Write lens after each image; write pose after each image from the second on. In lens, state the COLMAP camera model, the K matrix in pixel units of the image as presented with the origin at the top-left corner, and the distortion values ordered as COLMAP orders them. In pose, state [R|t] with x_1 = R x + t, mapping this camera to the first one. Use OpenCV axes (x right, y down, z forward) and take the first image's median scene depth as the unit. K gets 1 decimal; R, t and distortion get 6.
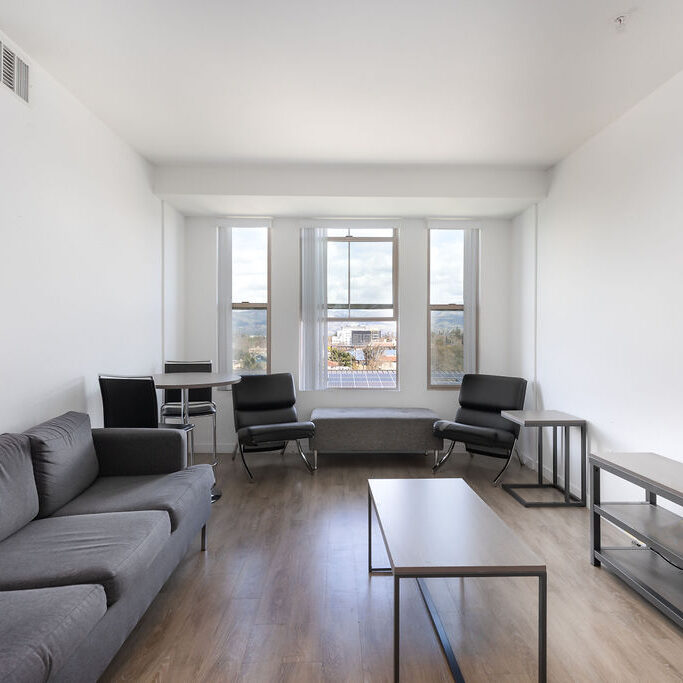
lens RADIAL K [[426.8, 0, 341.5], [0, 426.8, 341.5], [0, 0, 1]] dist [0.027439, 0.000636]
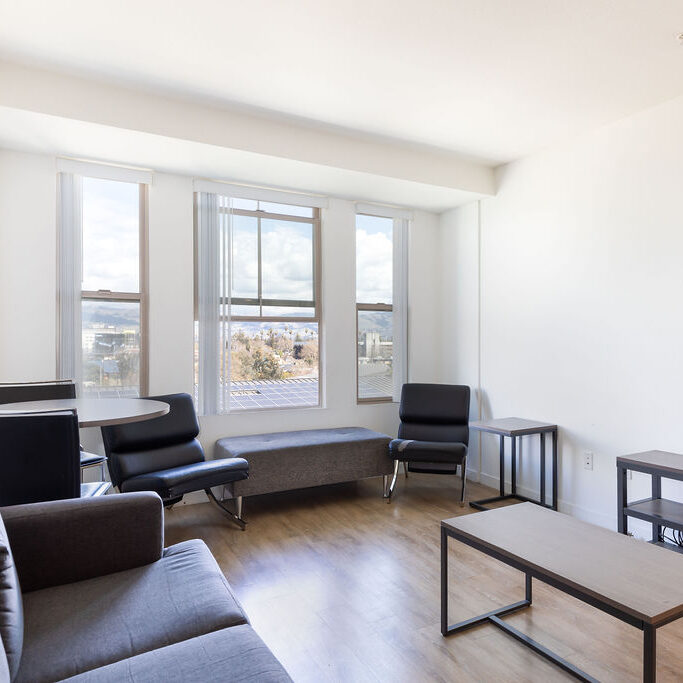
lens RADIAL K [[507.5, 0, 341.5], [0, 507.5, 341.5], [0, 0, 1]] dist [0.012160, -0.001722]
pose [[0.885183, -0.001477, 0.465241, -0.286760], [0.006485, 0.999937, -0.009164, -0.001874], [-0.465199, 0.011129, 0.885136, 0.129791]]
